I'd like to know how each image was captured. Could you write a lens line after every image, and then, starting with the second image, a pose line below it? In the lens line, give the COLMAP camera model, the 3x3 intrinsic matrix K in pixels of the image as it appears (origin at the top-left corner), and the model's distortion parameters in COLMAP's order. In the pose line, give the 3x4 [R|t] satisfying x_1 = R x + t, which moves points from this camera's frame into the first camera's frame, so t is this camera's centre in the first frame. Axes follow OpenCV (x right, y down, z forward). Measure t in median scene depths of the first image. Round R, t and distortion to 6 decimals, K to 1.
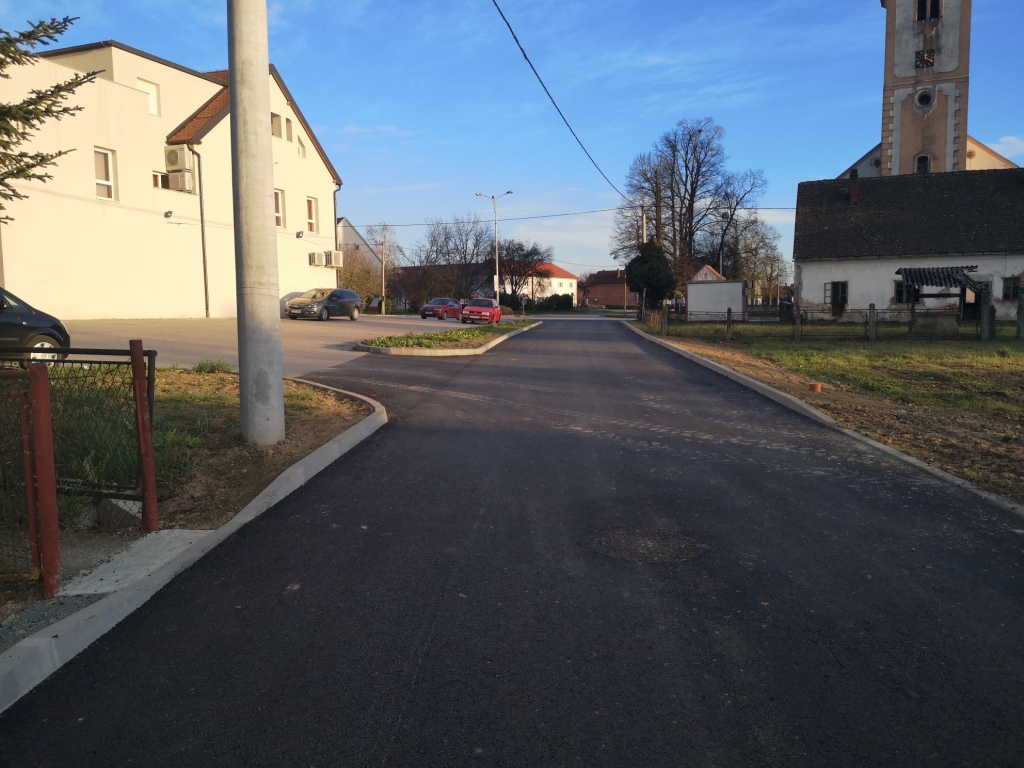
lens RADIAL K [[803.0, 0, 512.0], [0, 803.0, 384.0], [0, 0, 1]] dist [0.447860, -0.000986]
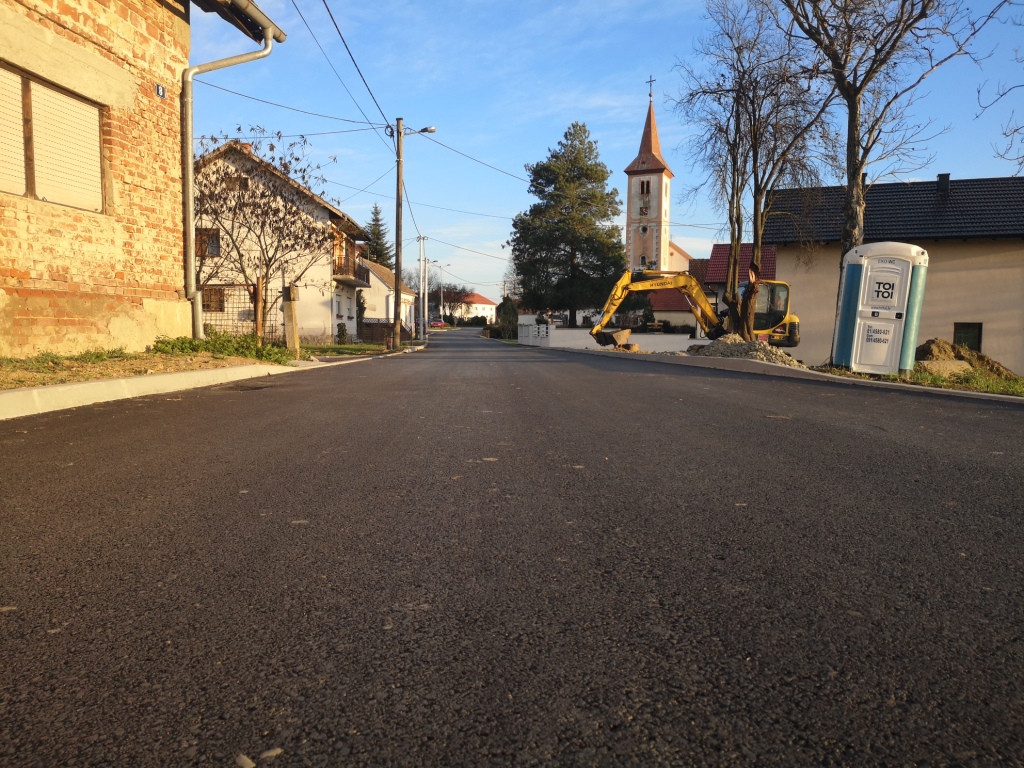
lens RADIAL K [[803.8, 0, 512.0], [0, 803.8, 384.0], [0, 0, 1]] dist [0.006355, -0.002072]
pose [[0.998400, -0.001901, 0.056514, 0.033956], [0.003079, 0.999780, -0.020761, 0.065001], [-0.056462, 0.020902, 0.998186, -0.660067]]
